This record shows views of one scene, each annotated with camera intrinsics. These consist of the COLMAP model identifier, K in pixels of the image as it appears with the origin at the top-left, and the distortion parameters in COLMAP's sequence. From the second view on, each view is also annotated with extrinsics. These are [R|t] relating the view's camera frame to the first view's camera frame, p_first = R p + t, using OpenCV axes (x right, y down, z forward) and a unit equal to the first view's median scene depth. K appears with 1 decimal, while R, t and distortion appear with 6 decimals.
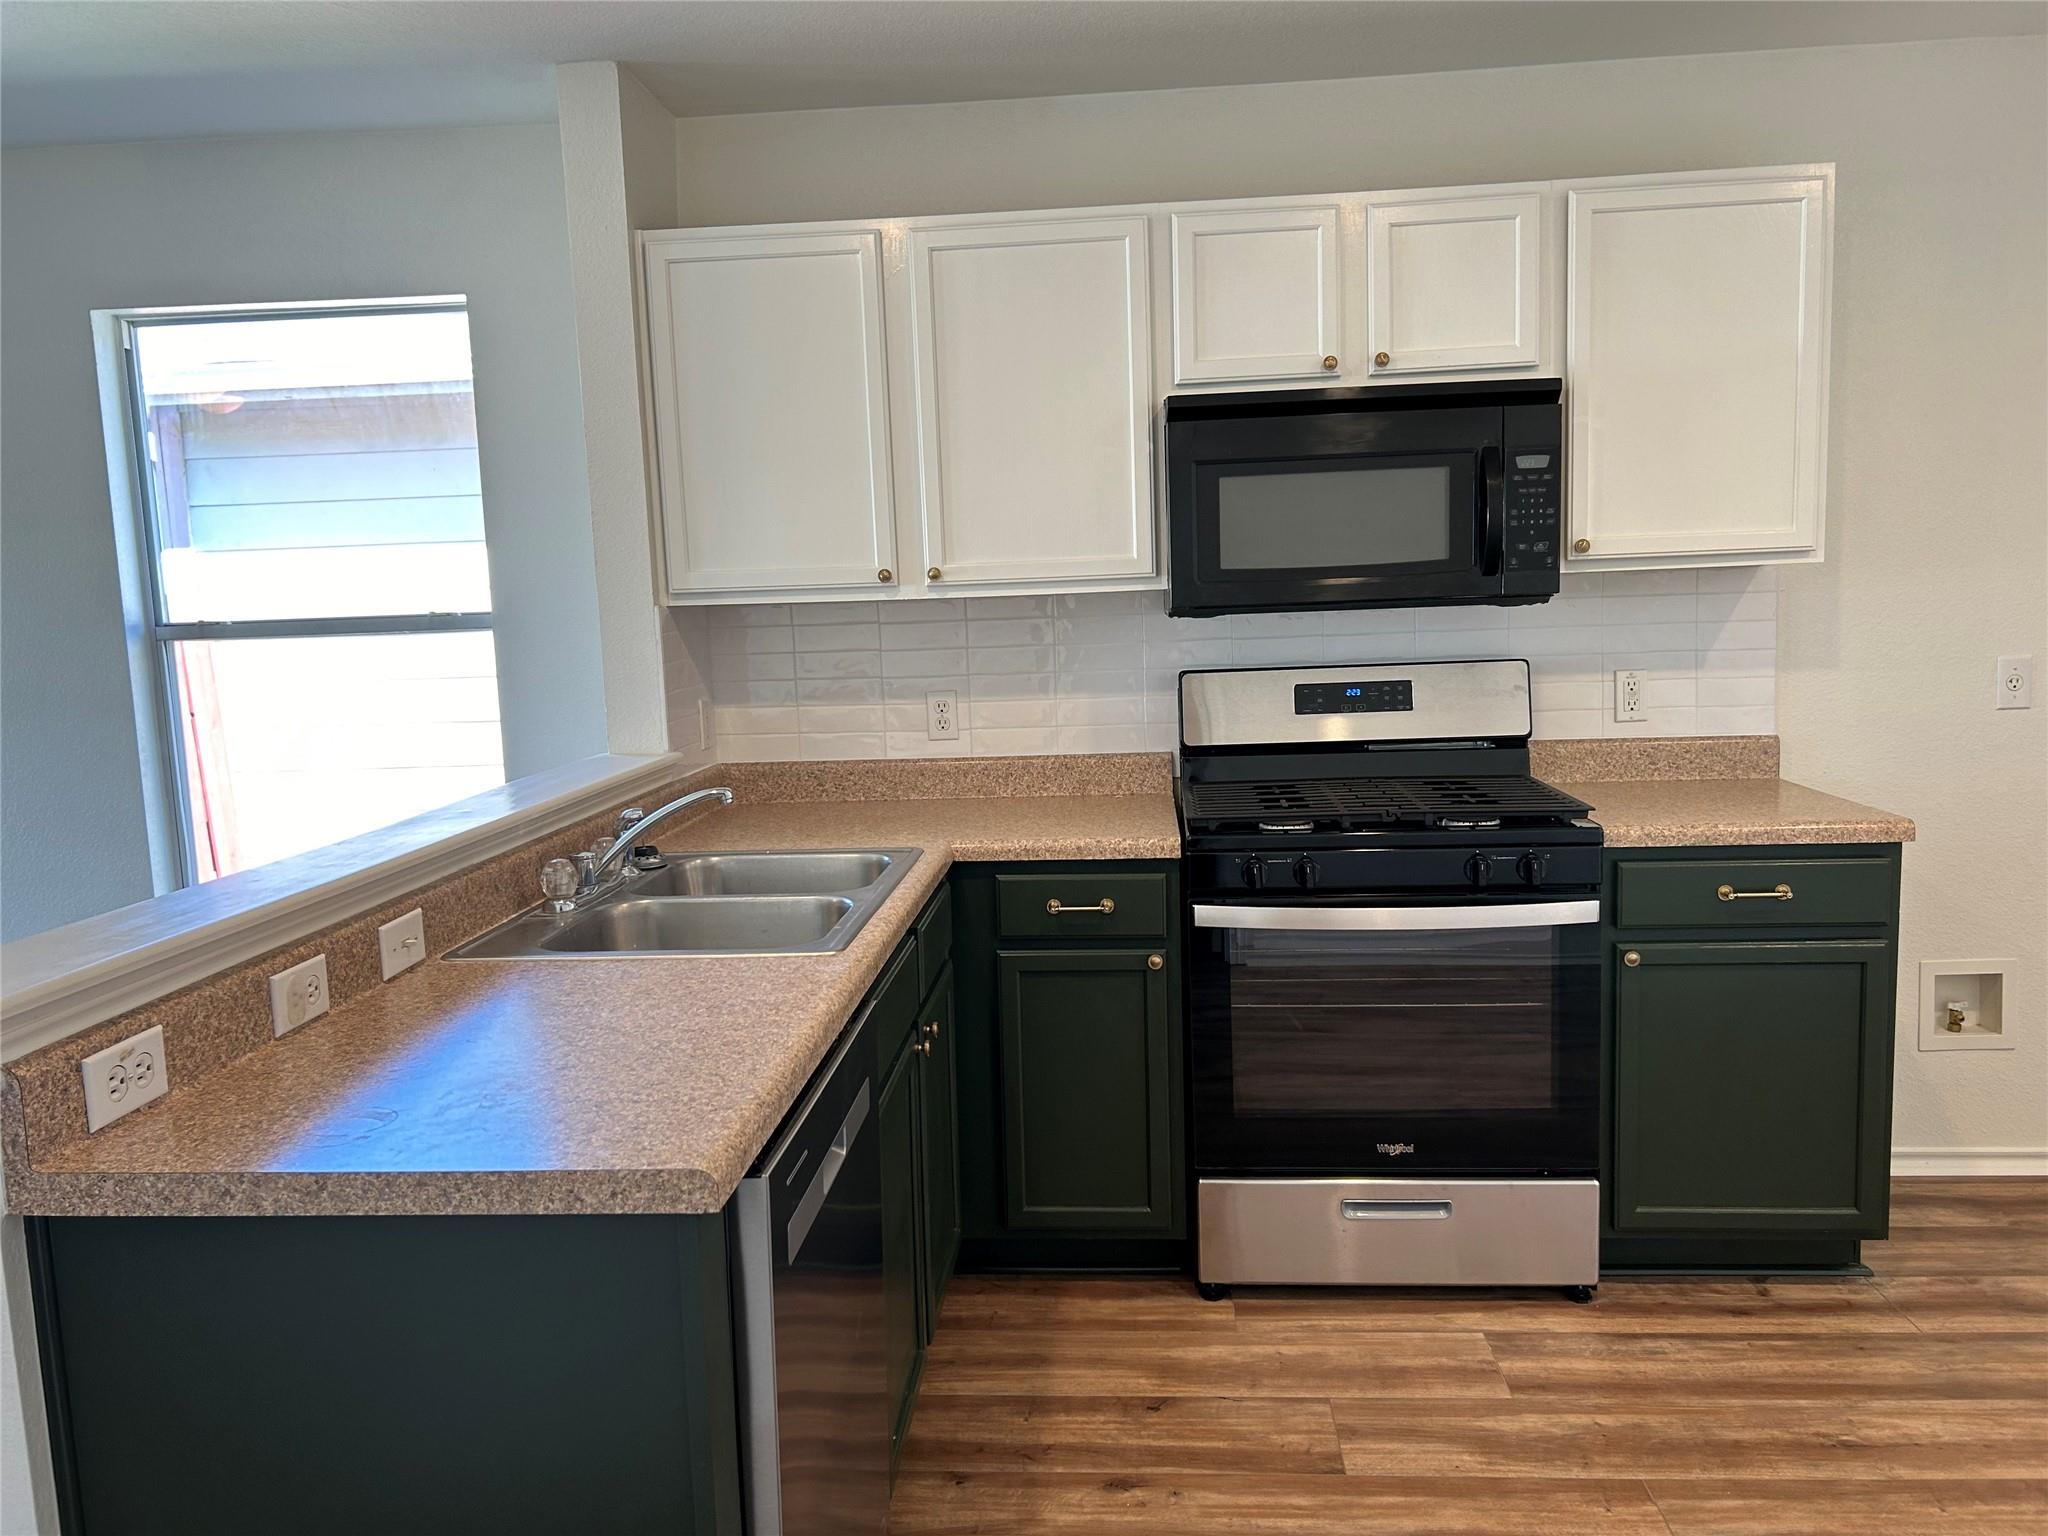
lens RADIAL K [[1541.5, 0, 1046.7], [0, 1541.5, 767.0], [0, 0, 1]] dist [0.035235, -0.059842]
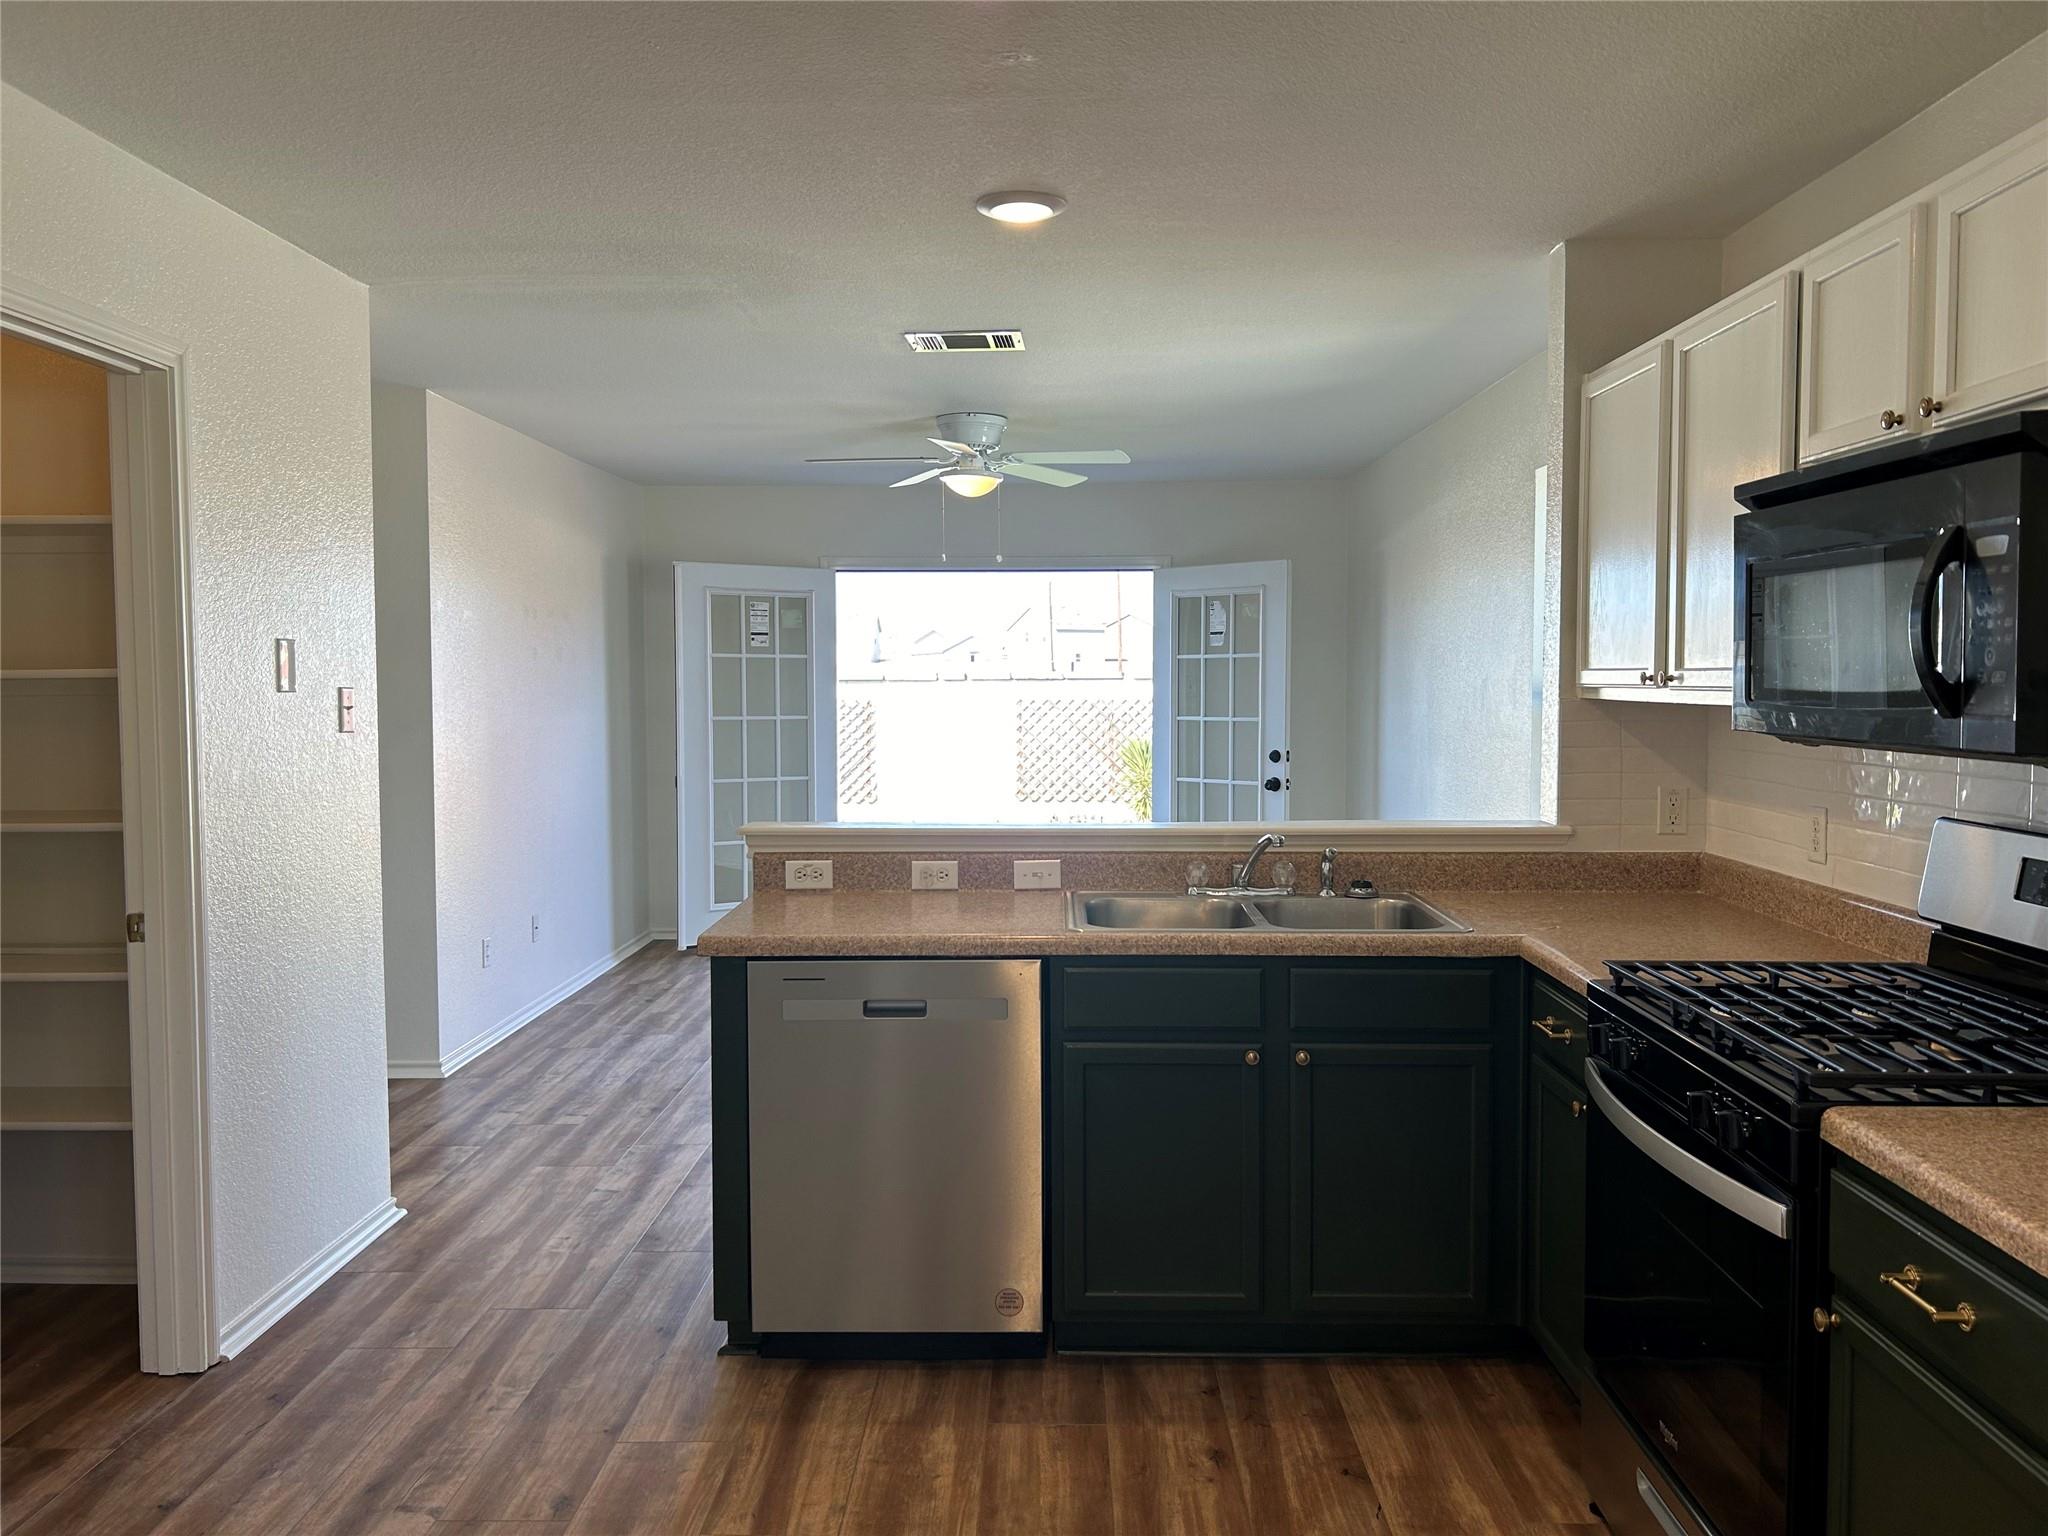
lens RADIAL K [[1533.6, 0, 1027.5], [0, 1533.6, 762.8], [0, 0, 1]] dist [0.082275, -0.087029]
pose [[0.060617, 0.093940, -0.993731, 0.989620], [-0.117549, 0.989306, 0.086351, -0.124174], [0.991215, 0.111578, 0.071012, 0.601718]]
